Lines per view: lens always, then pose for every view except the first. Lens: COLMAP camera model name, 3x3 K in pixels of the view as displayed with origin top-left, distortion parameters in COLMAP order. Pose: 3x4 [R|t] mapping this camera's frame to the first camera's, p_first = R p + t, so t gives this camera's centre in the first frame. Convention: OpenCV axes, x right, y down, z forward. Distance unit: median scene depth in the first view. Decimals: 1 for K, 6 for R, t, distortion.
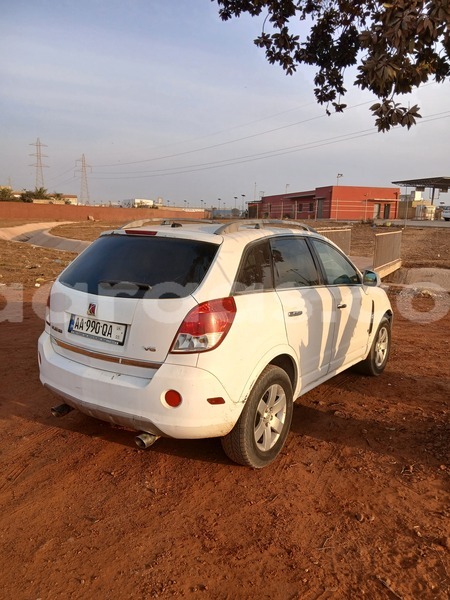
lens RADIAL K [[477.2, 0, 225.0], [0, 477.2, 300.0], [0, 0, 1]] dist [0.078375, -0.187594]
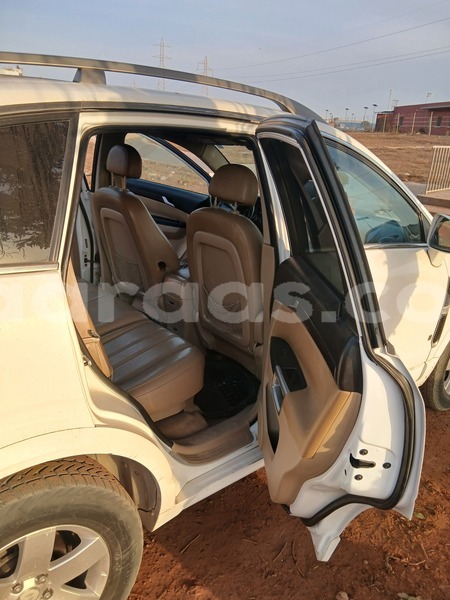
lens RADIAL K [[477.2, 0, 225.0], [0, 477.2, 300.0], [0, 0, 1]] dist [0.078375, -0.187594]
pose [[0.966528, 0.118759, -0.227421, 0.240241], [-0.078831, 0.981003, 0.177251, -0.054781], [0.244151, -0.153390, 0.957529, 0.570600]]
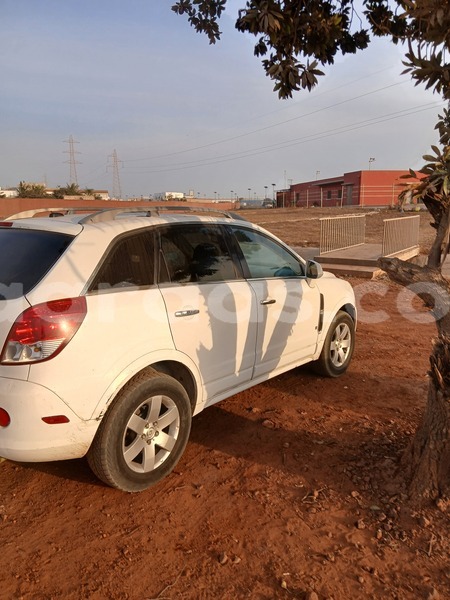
lens RADIAL K [[477.2, 0, 225.0], [0, 477.2, 300.0], [0, 0, 1]] dist [0.078375, -0.187594]
pose [[0.996540, -0.016030, -0.081560, 0.240862], [0.017528, 0.999690, 0.017686, -0.008377], [0.081251, -0.019055, 0.996512, 0.116959]]
